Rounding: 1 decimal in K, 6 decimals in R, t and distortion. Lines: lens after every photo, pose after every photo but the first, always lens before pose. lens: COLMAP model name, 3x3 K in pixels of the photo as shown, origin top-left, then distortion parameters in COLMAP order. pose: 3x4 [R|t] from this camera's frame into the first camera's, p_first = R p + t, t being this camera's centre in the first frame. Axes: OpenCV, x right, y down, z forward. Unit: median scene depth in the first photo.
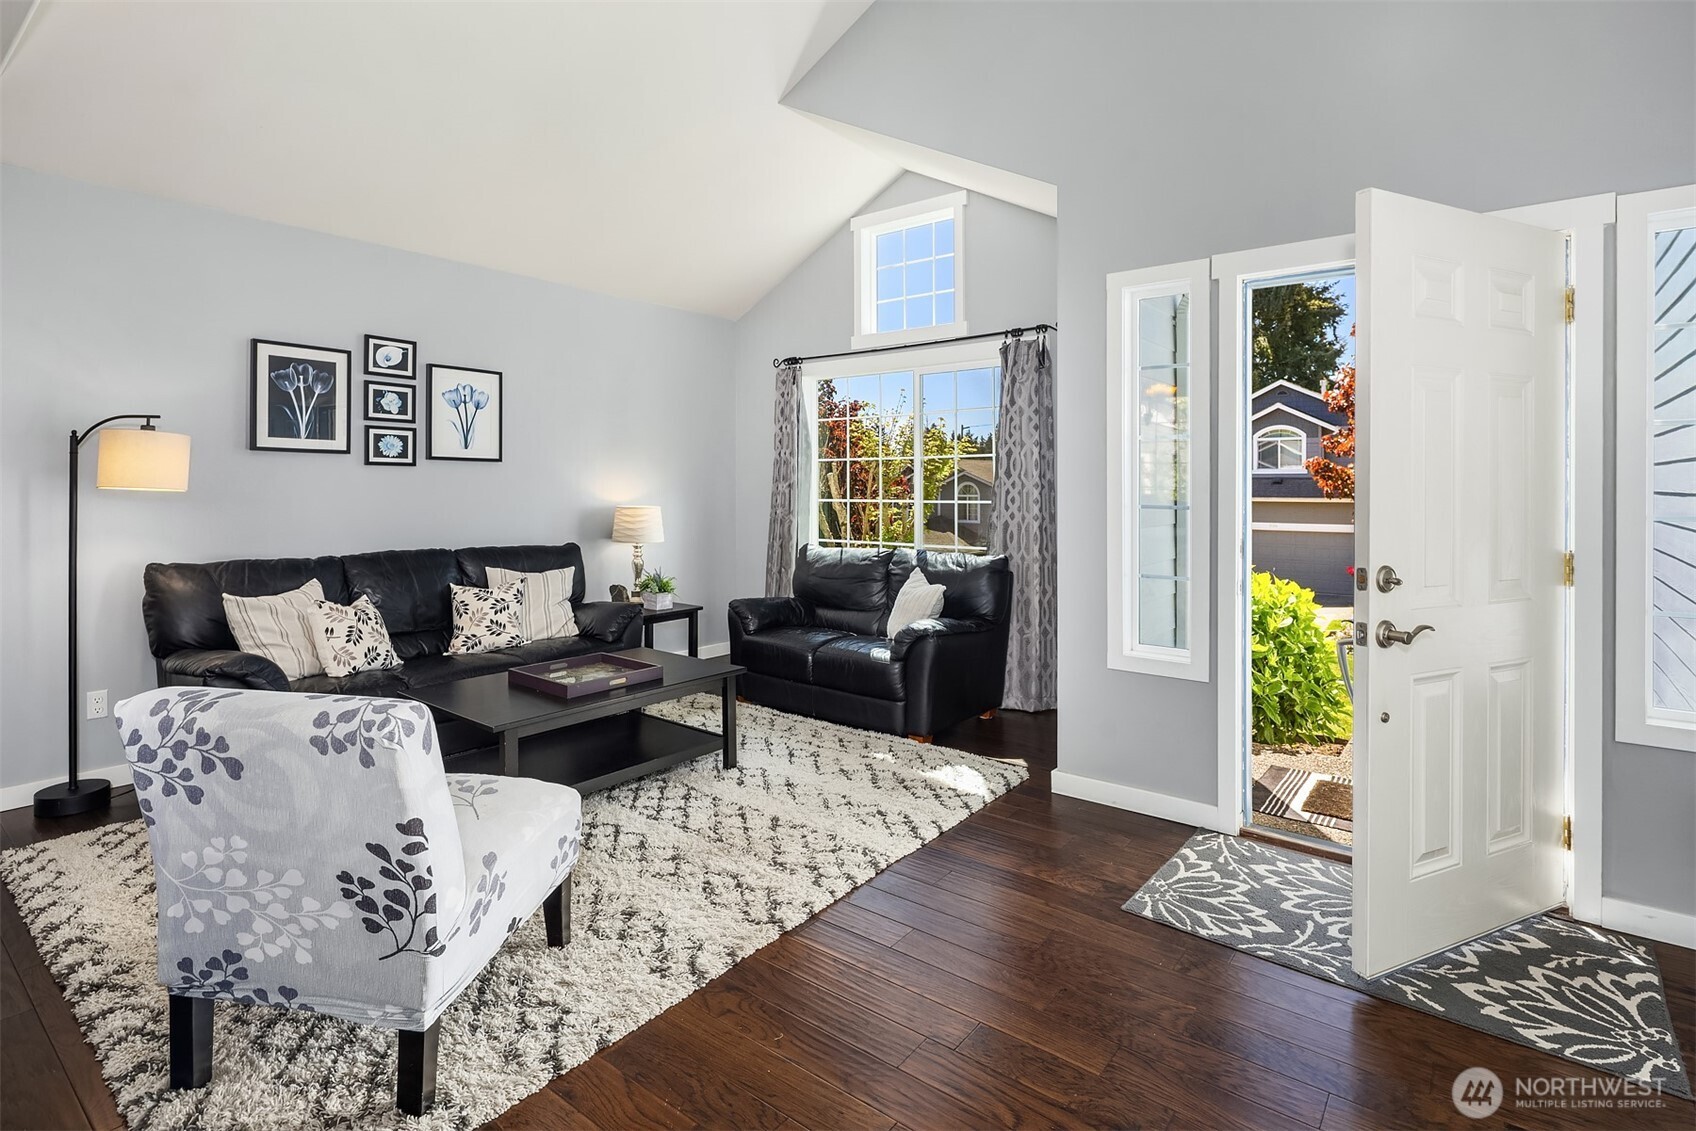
lens RADIAL K [[833.1, 0, 848.2], [0, 833.1, 487.6], [0, 0, 1]] dist [0.017562, 0.000482]
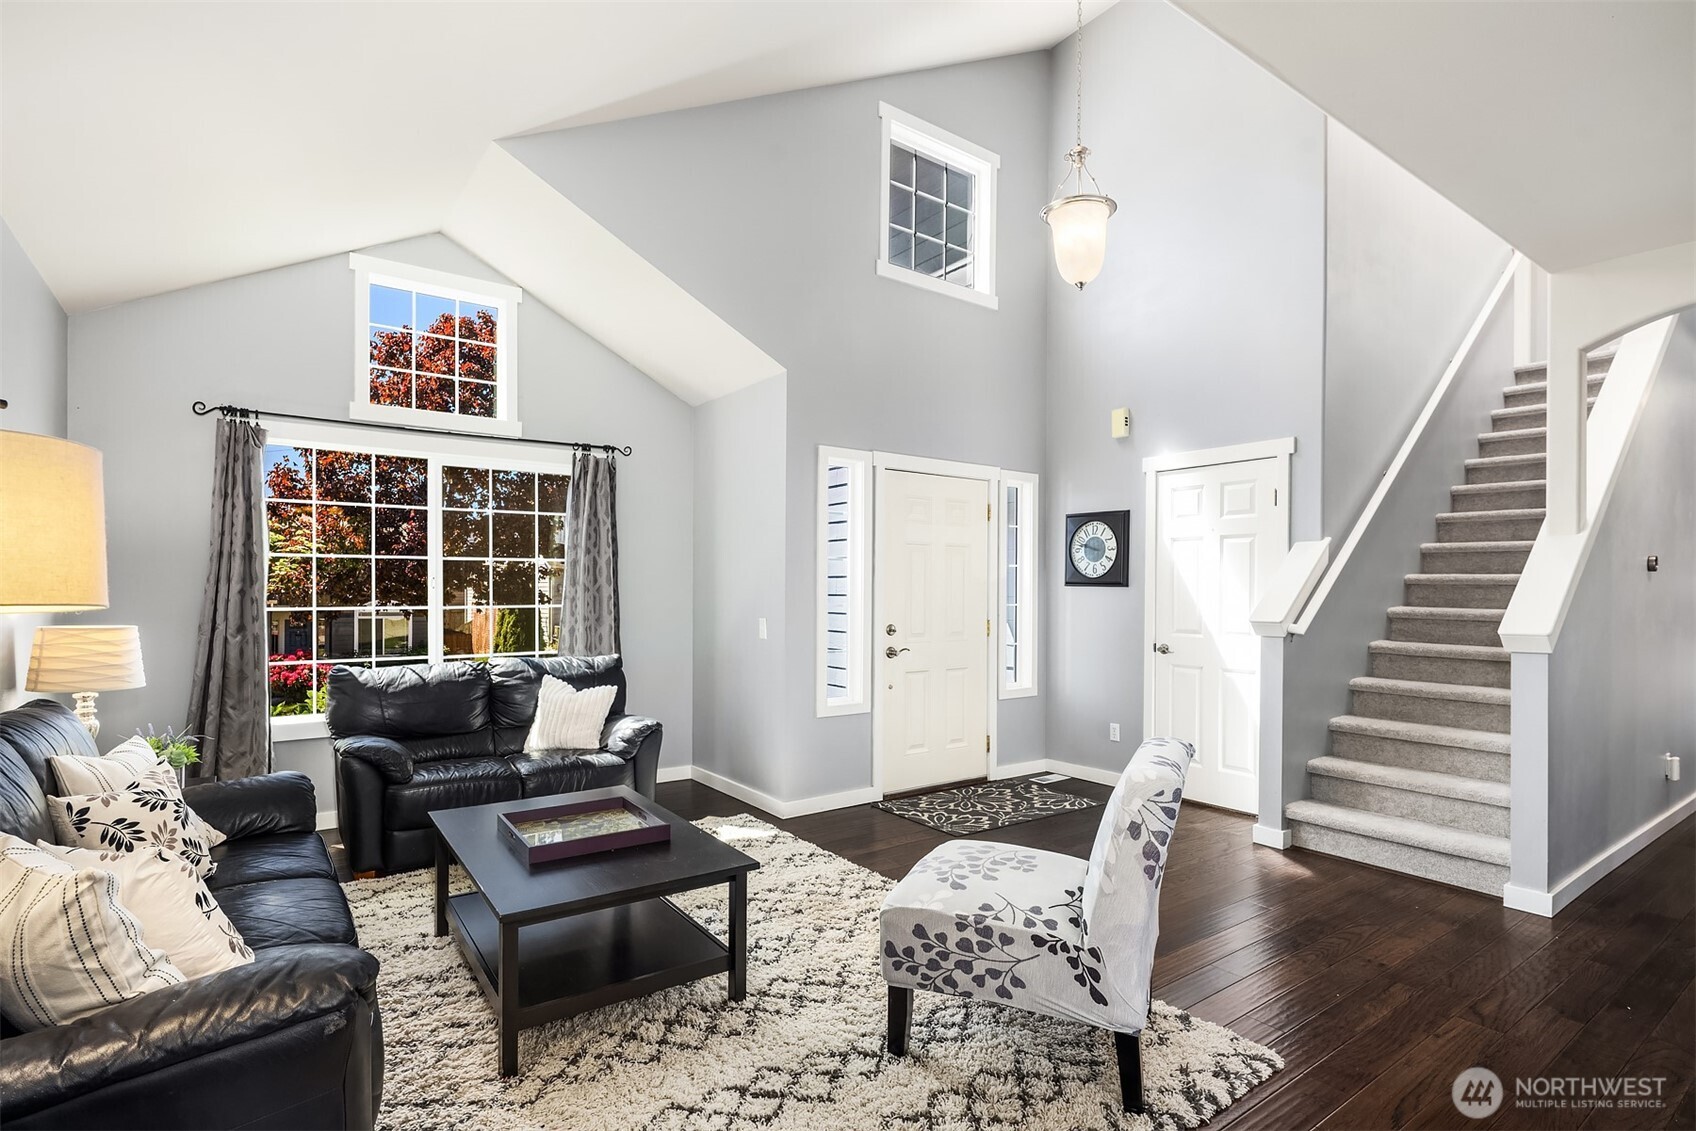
lens RADIAL K [[828.1, 0, 848.4], [0, 828.1, 588.3], [0, 0, 1]] dist [0.011887, -0.000776]
pose [[0.282271, 0.003072, 0.959330, -1.296514], [-0.003057, 0.999993, -0.002303, -0.007212], [-0.959330, -0.002282, 0.282279, 0.676615]]
